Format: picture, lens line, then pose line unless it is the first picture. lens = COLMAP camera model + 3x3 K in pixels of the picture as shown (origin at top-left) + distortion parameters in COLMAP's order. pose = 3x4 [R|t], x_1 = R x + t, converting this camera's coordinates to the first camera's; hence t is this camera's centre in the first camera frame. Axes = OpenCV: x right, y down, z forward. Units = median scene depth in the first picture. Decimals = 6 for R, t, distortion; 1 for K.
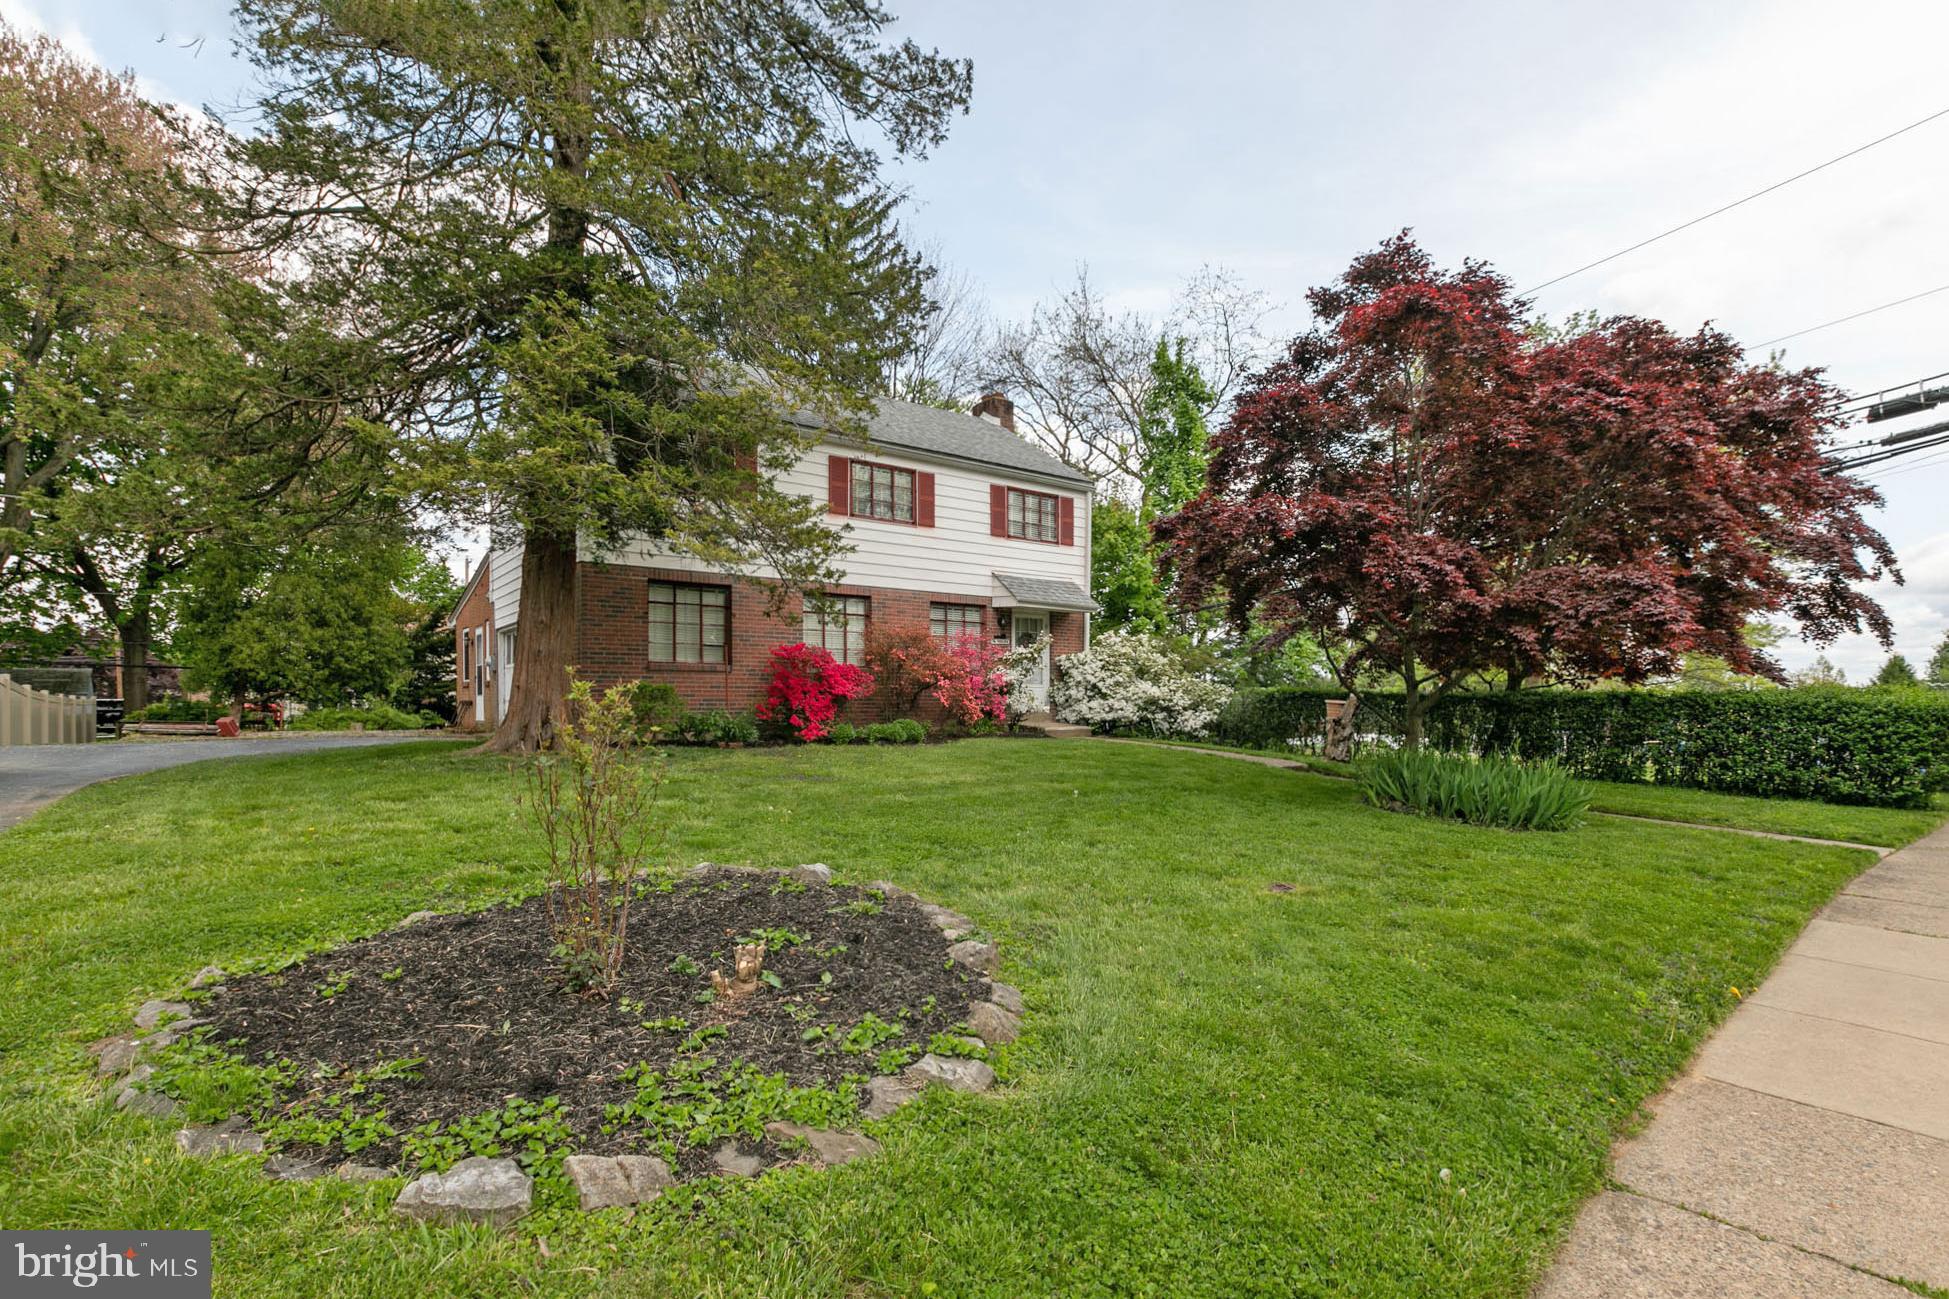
lens RADIAL K [[892.5, 0, 973.3], [0, 892.5, 715.0], [0, 0, 1]] dist [0.012210, 0.000140]
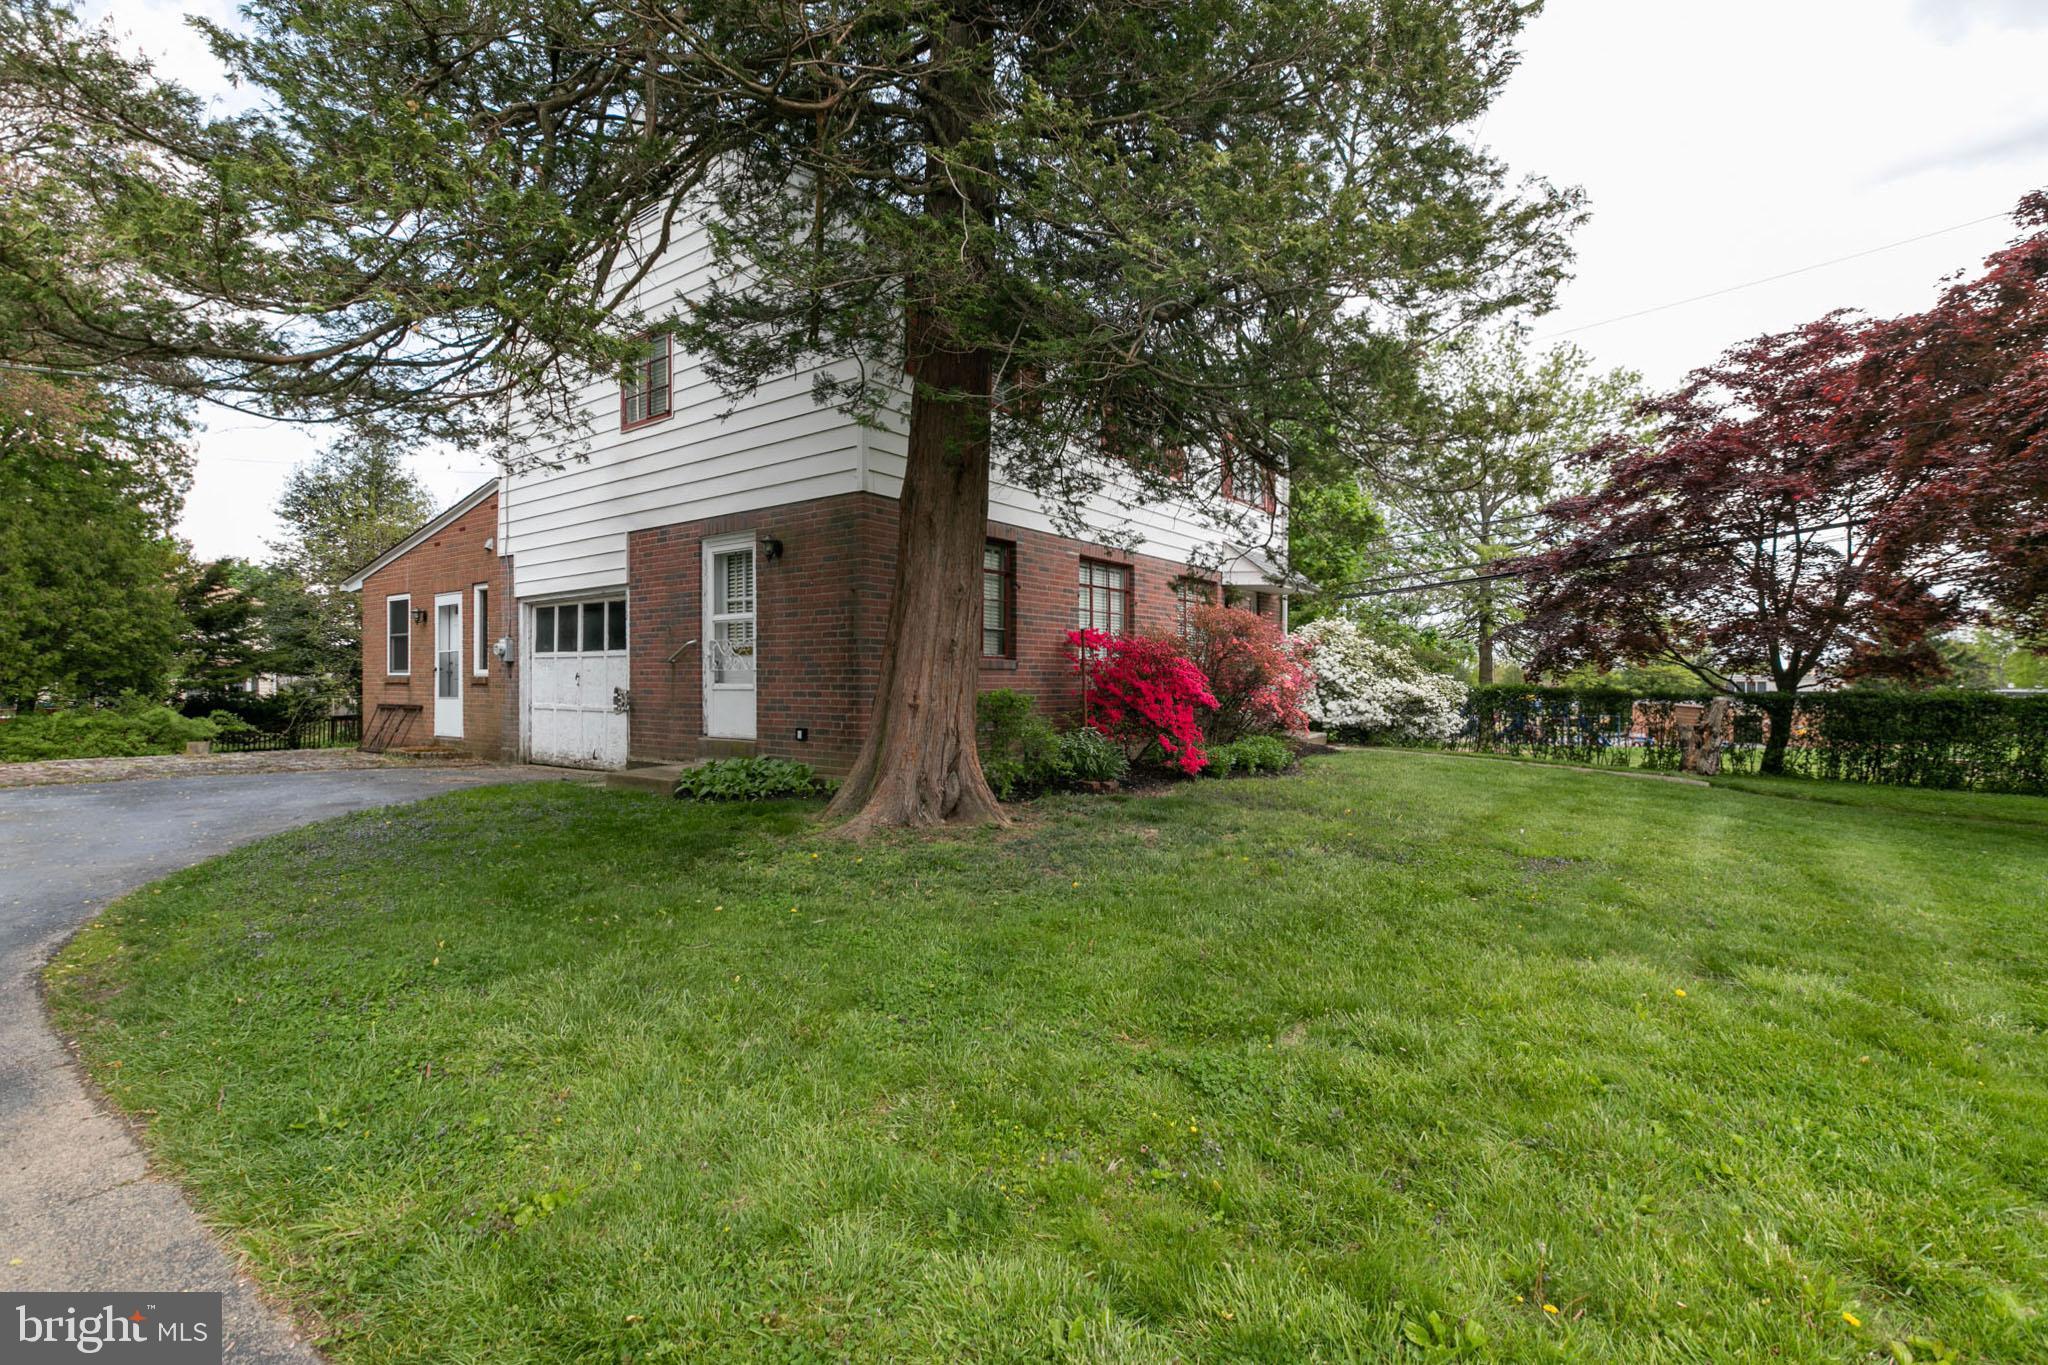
lens RADIAL K [[914.8, 0, 1024.0], [0, 914.8, 682.5], [0, 0, 1]] dist [0.001007, 0.000316]
pose [[0.959433, -0.002214, 0.281928, -0.377250], [0.006451, 0.999880, -0.014100, -0.023280], [-0.281863, 0.015347, 0.959332, 0.268897]]
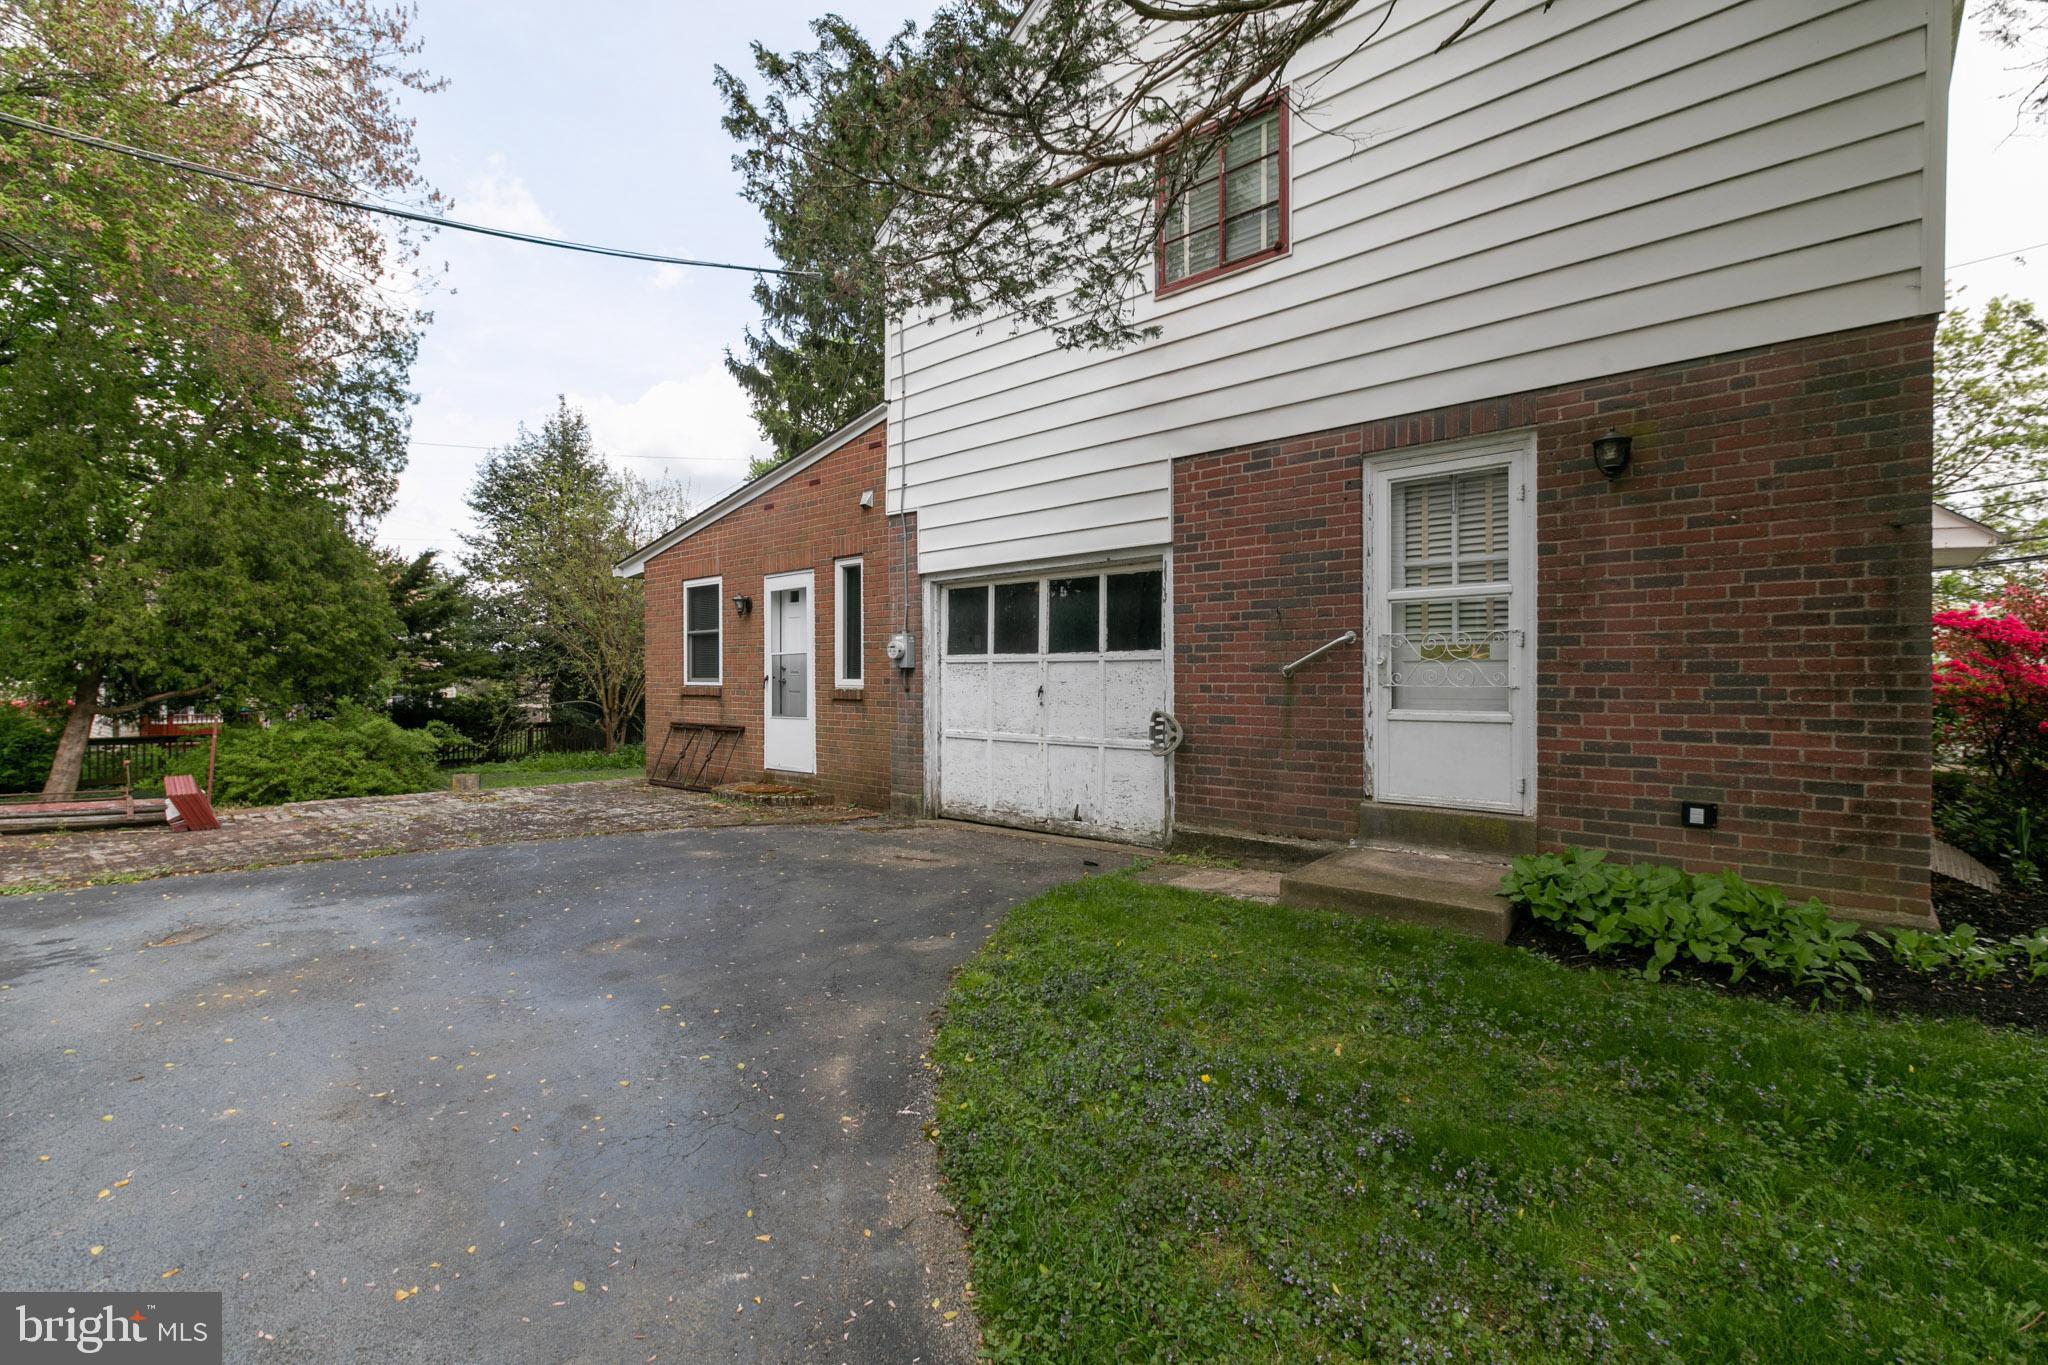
lens RADIAL K [[902.3, 0, 1020.9], [0, 902.3, 687.8], [0, 0, 1]] dist [-0.000807, -0.000006]
pose [[0.981873, -0.004332, 0.189491, -0.584403], [0.005729, 0.999960, -0.006827, -0.037553], [-0.189454, 0.007789, 0.981859, 0.568870]]
